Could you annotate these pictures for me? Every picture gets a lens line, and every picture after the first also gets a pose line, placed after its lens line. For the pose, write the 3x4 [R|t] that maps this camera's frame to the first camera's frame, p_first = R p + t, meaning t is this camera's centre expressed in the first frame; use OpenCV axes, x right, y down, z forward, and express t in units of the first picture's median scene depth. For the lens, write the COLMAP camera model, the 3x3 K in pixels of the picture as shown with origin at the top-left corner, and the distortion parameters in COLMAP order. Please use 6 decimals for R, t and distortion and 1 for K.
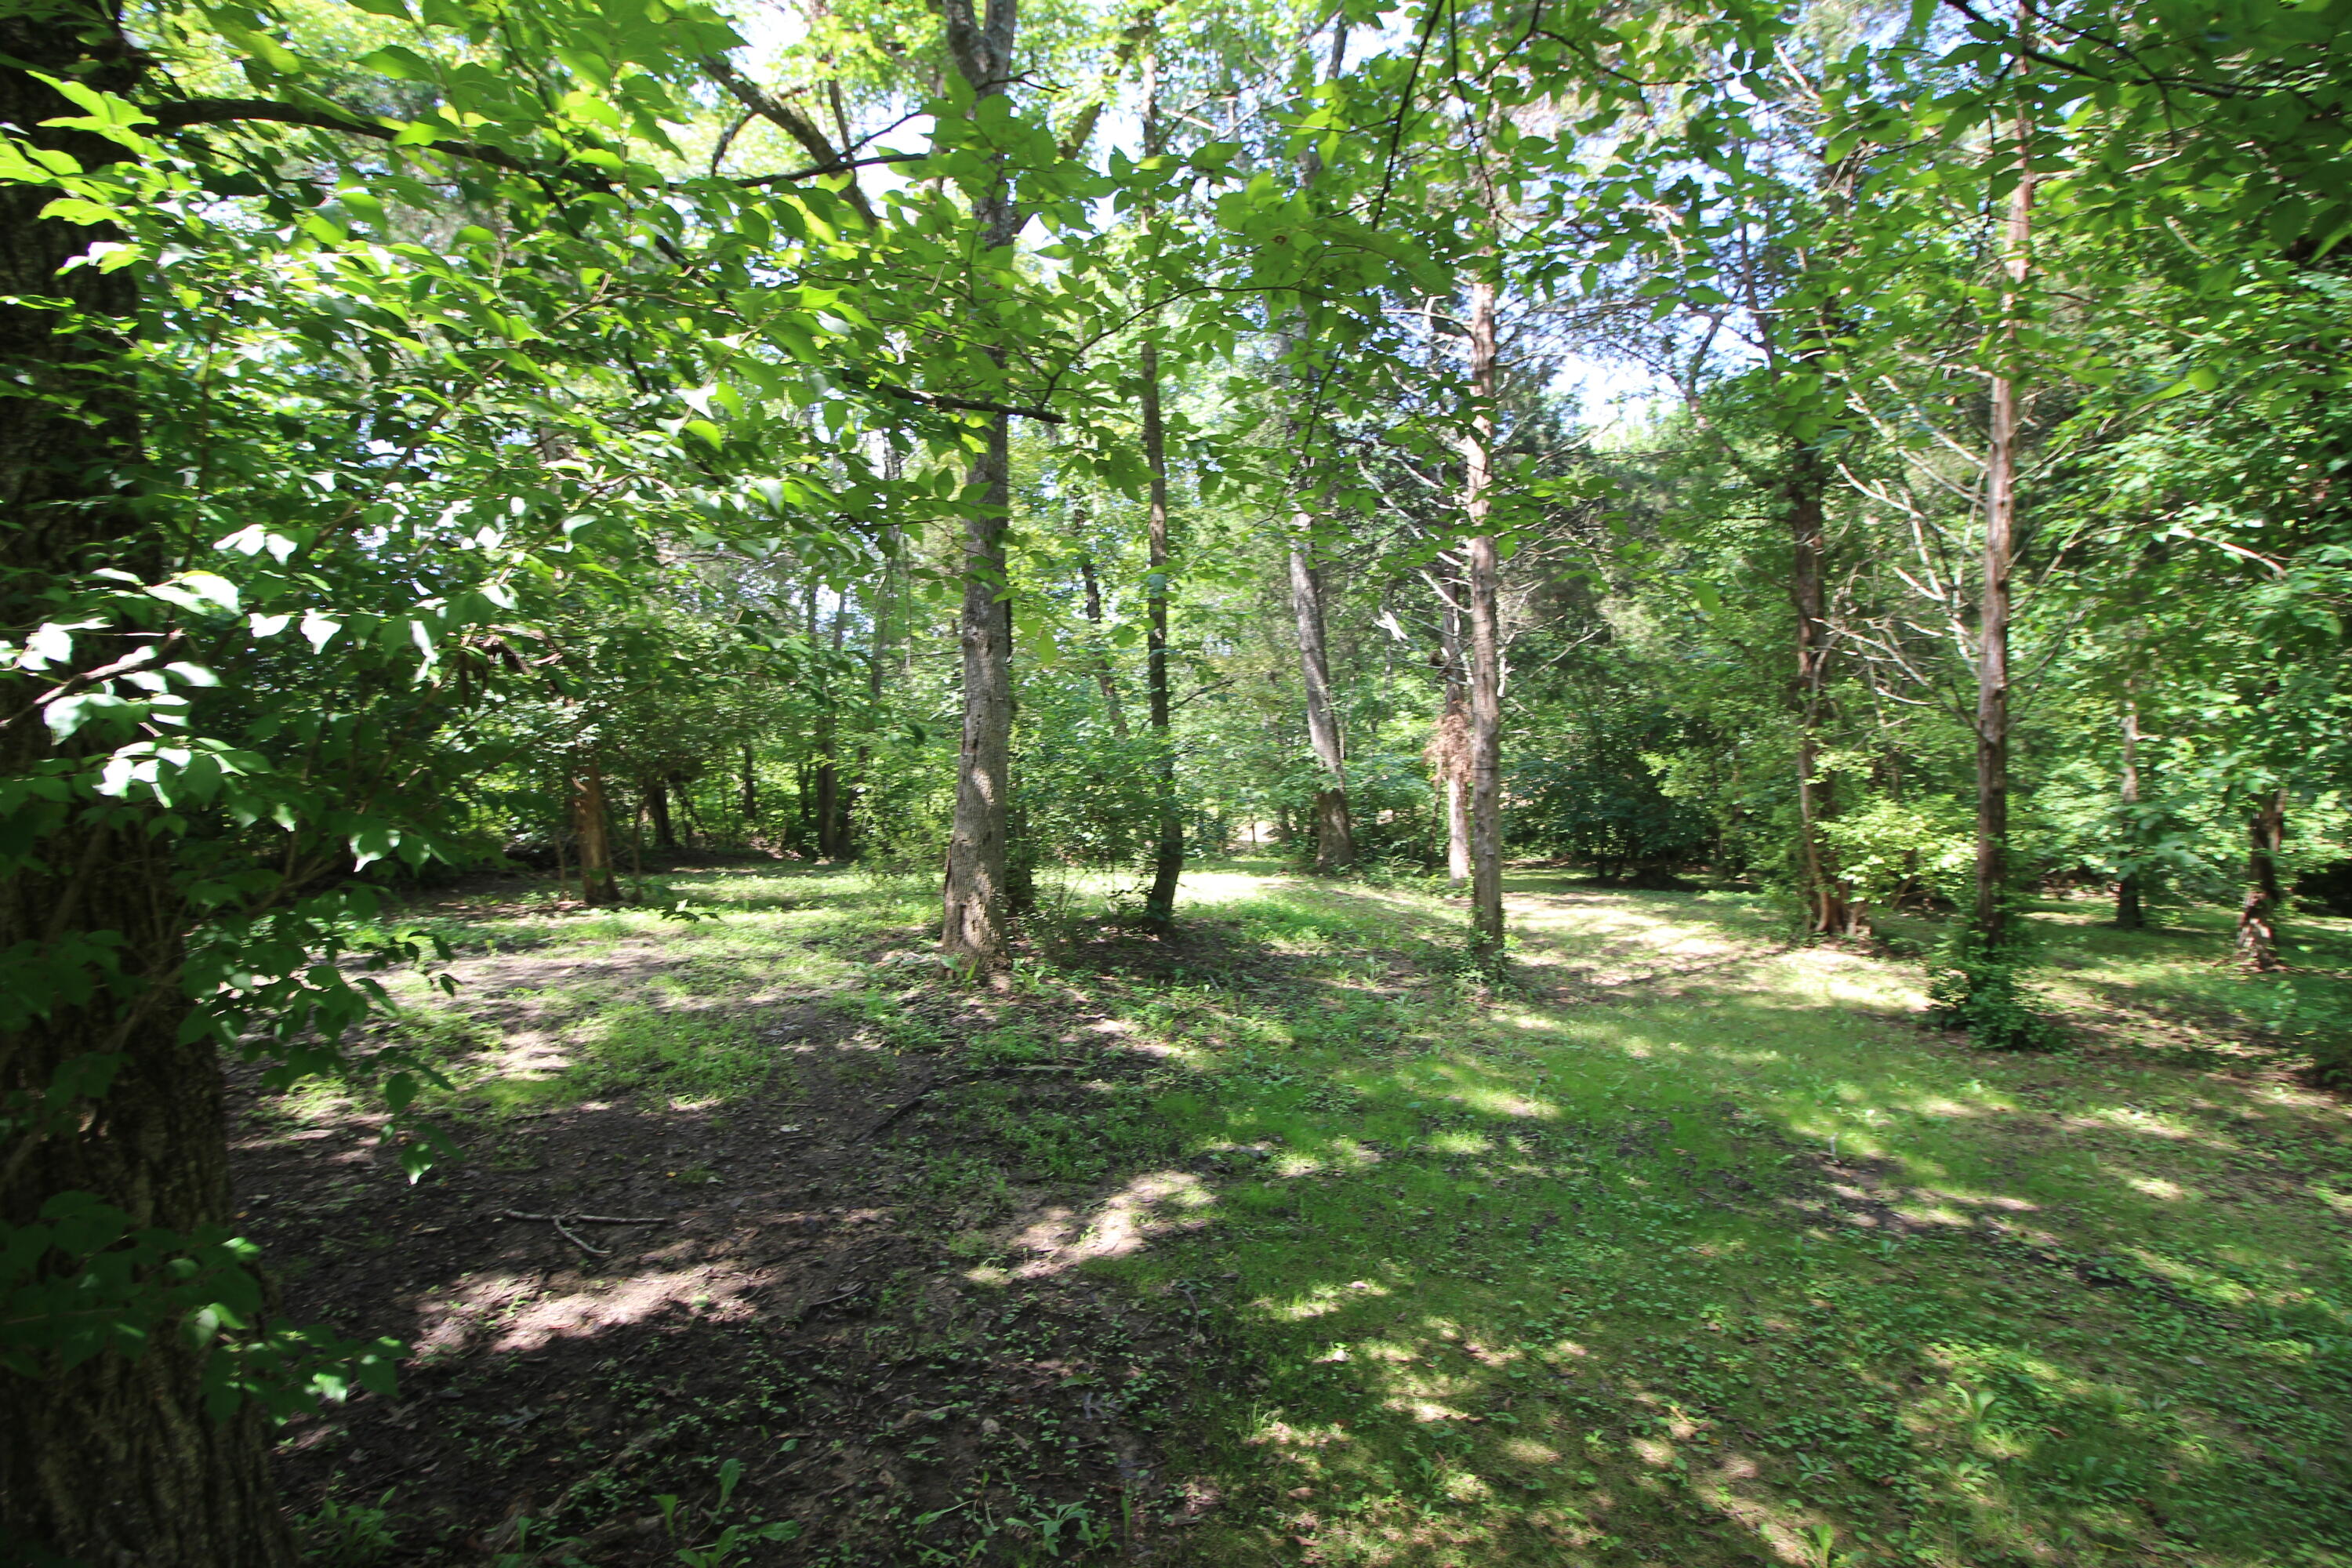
lens RADIAL K [[1079.8, 0, 1175.4], [0, 1079.8, 785.2], [0, 0, 1]] dist [-0.018306, -0.002357]
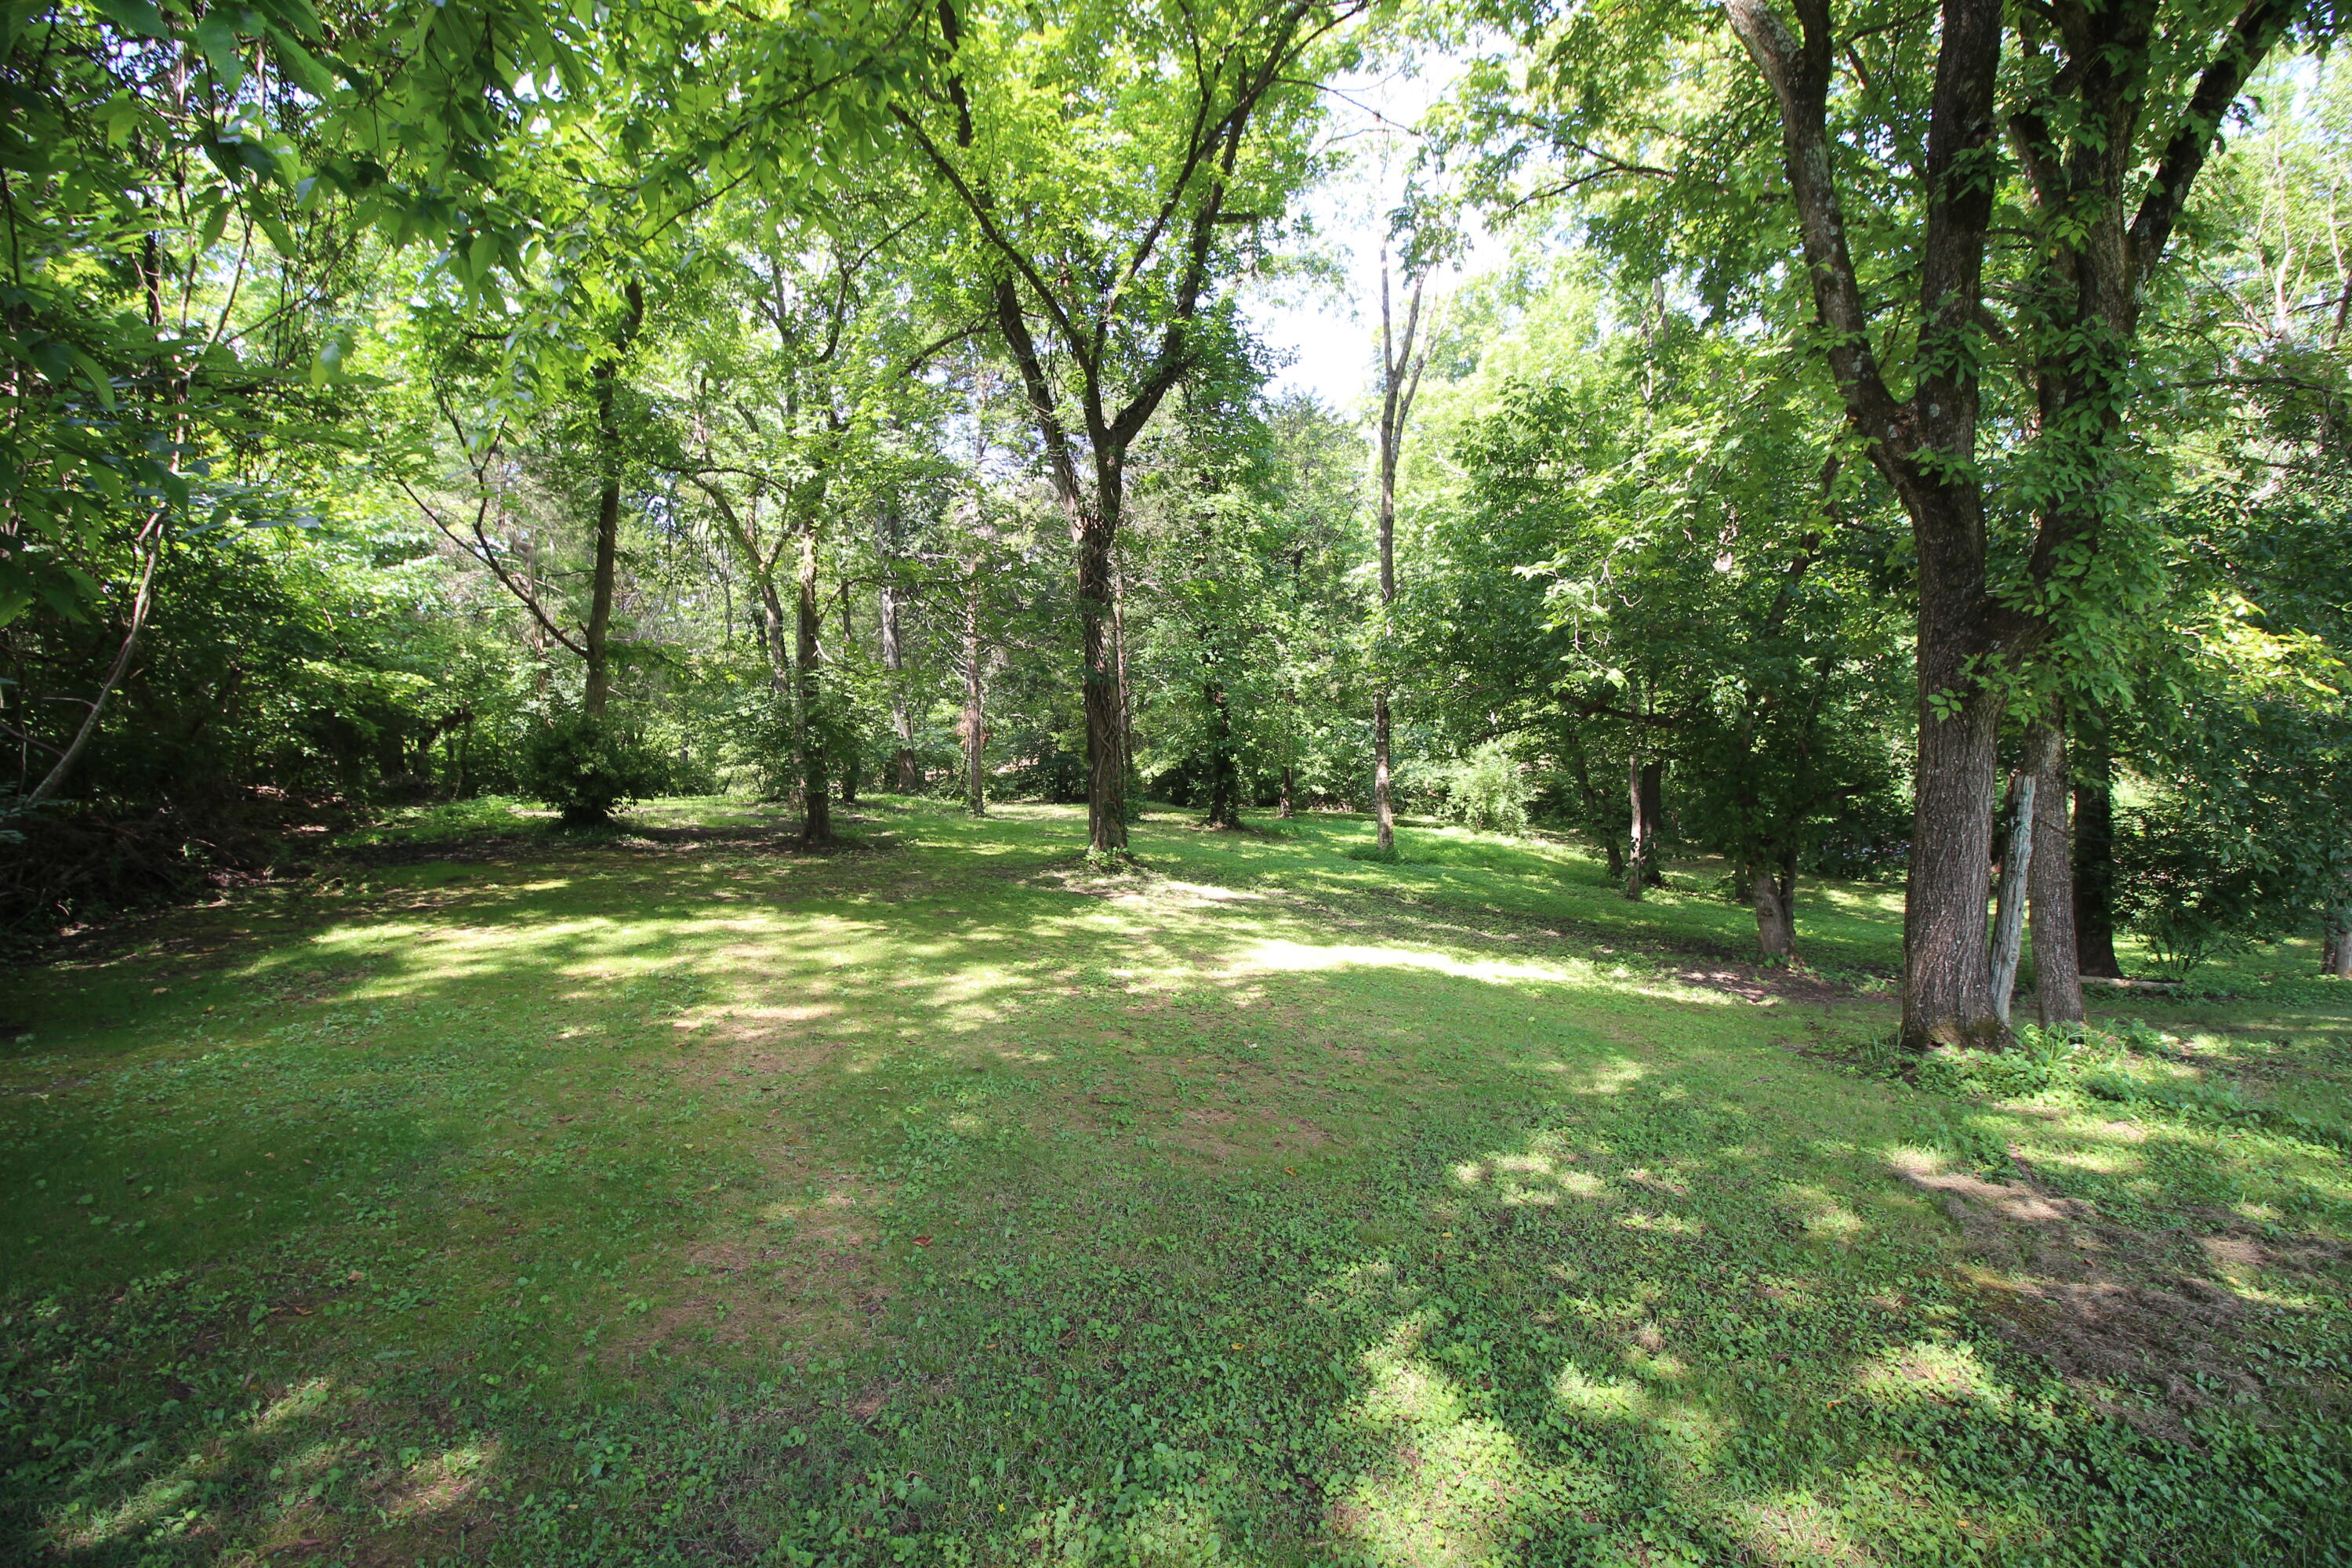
lens RADIAL K [[1079.8, 0, 1175.3], [0, 1079.8, 776.9], [0, 0, 1]] dist [-0.018306, -0.002357]
pose [[0.914457, -0.012102, 0.404503, -0.126339], [0.003015, 0.999729, 0.023095, 0.007020], [-0.404673, -0.019900, 0.914245, -0.619847]]
